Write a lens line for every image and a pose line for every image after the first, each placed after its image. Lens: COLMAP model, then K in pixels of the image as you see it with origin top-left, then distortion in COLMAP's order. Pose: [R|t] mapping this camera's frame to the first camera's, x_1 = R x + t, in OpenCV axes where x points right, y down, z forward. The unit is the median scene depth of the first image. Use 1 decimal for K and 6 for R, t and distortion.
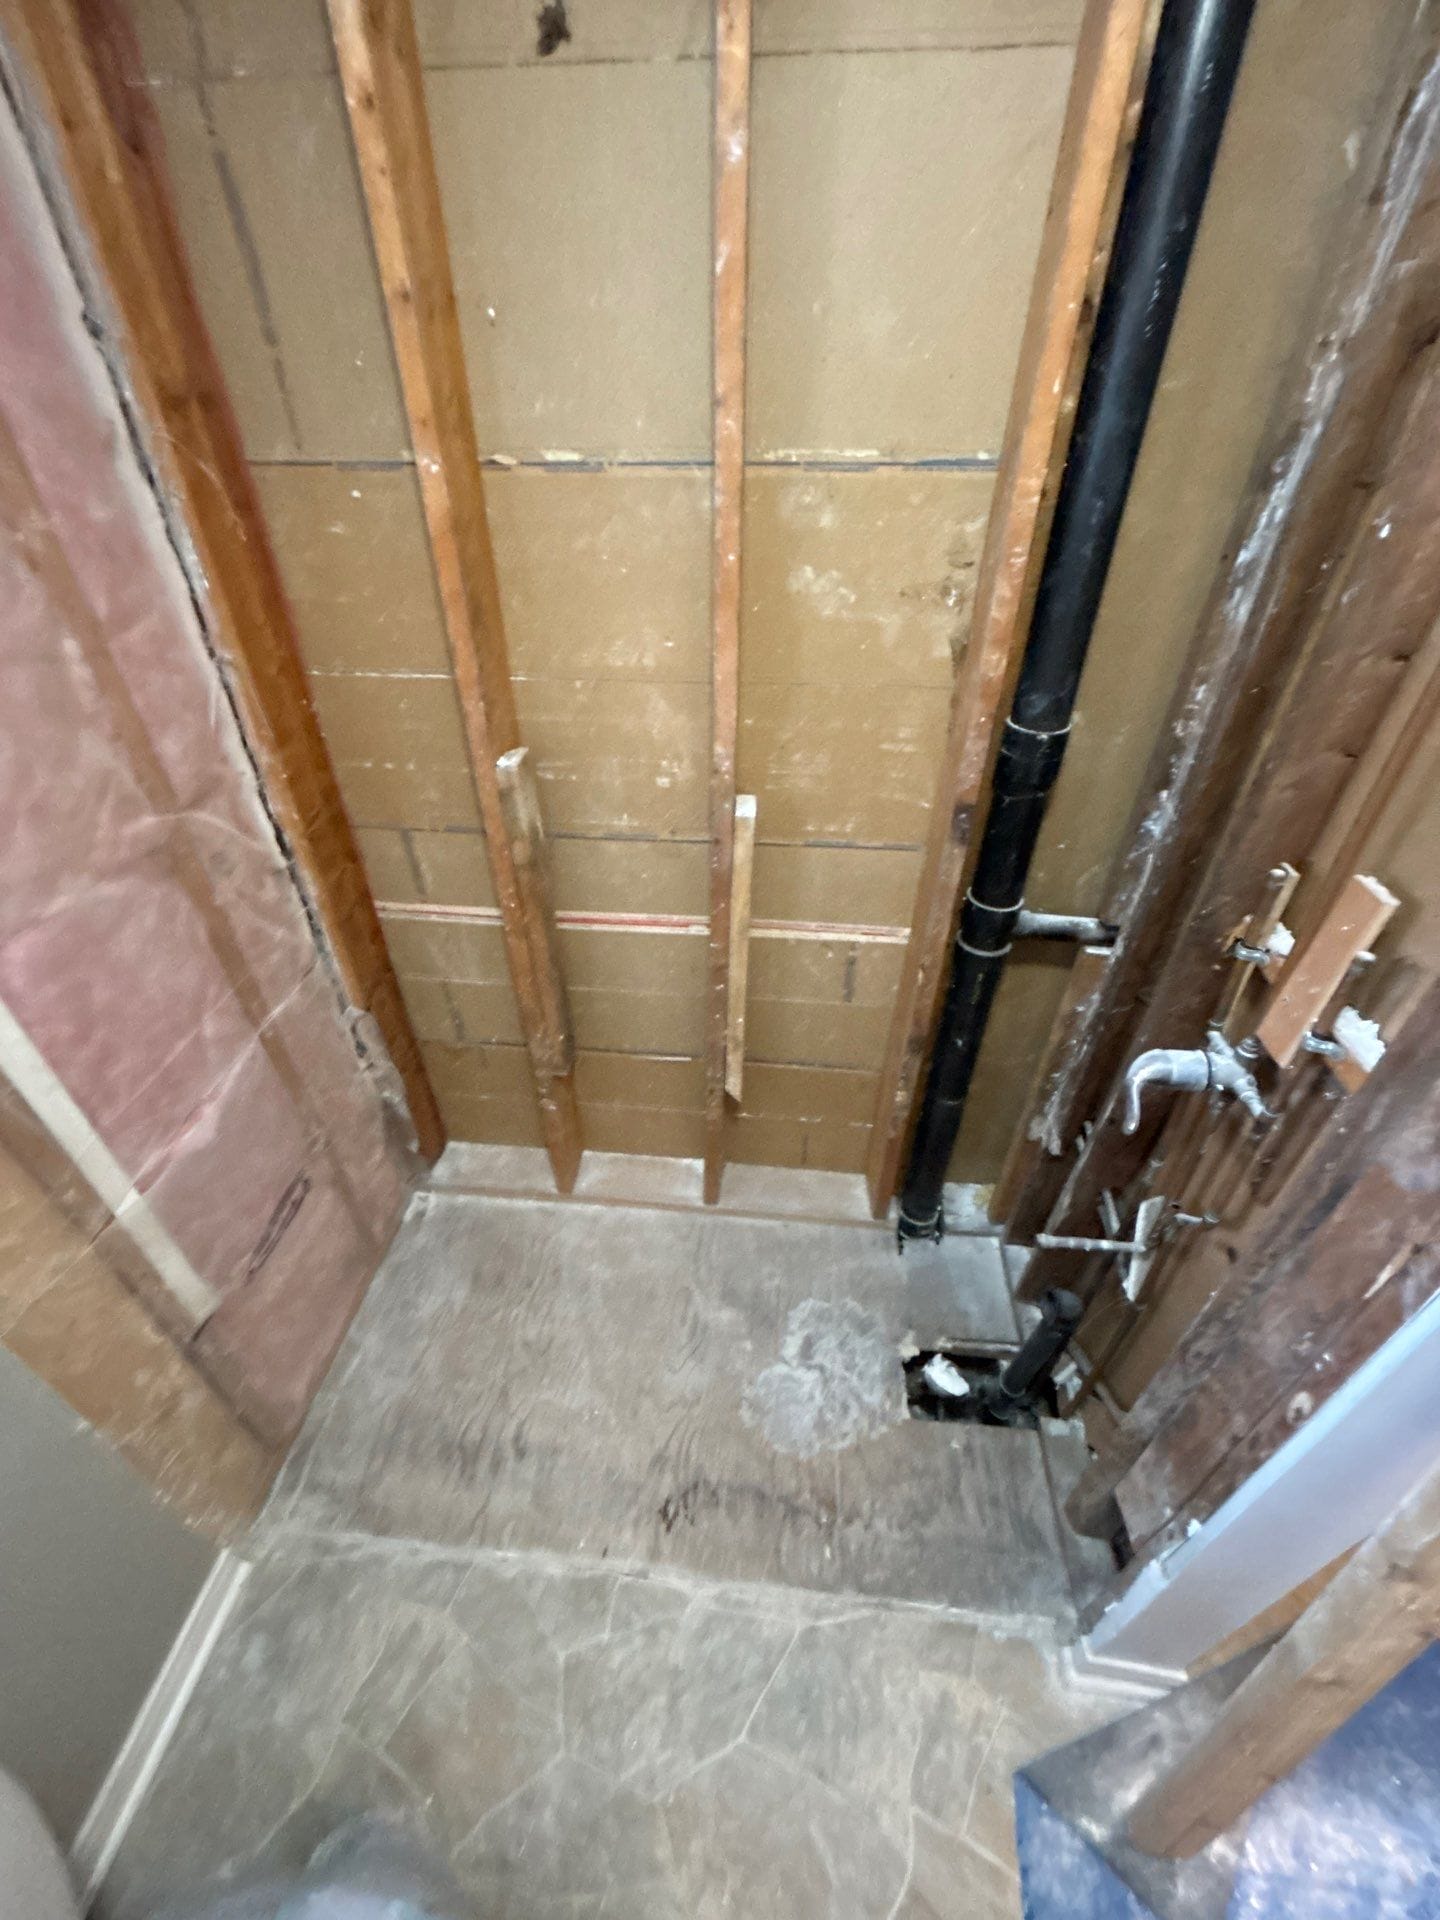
lens RADIAL K [[776.8, 0, 719.9], [0, 776.8, 970.4], [0, 0, 1]] dist [-0.000606, -0.000739]
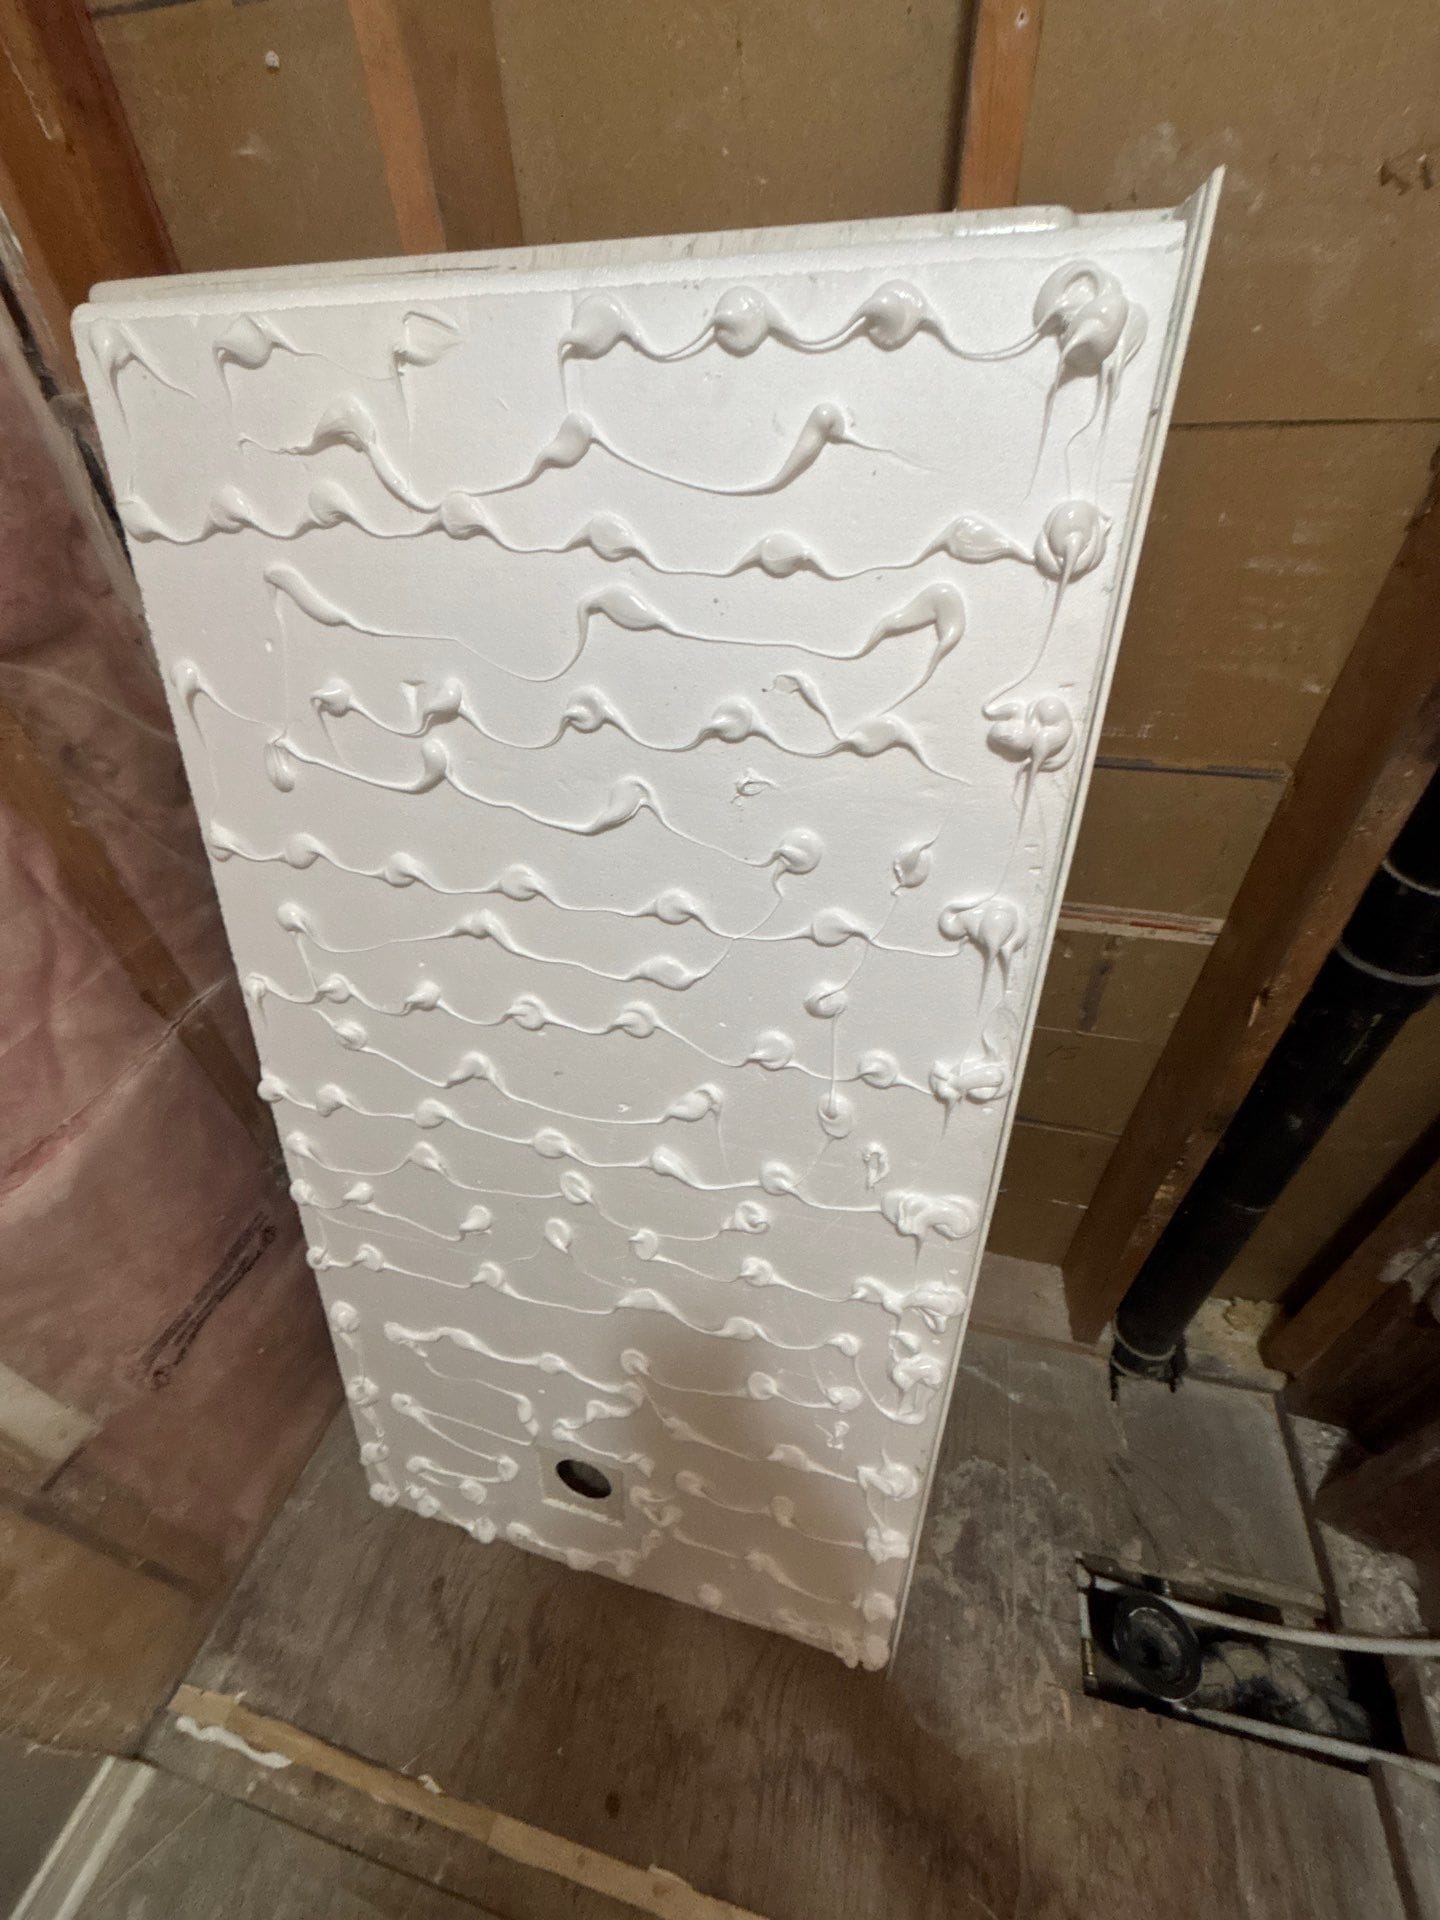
lens RADIAL K [[776.8, 0, 718.5], [0, 776.8, 963.3], [0, 0, 1]] dist [-0.000606, -0.000739]
pose [[0.986441, 0.064252, -0.151013, -0.034702], [-0.057408, 0.997135, 0.049257, -0.028971], [0.153745, -0.039920, 0.987304, 0.379623]]
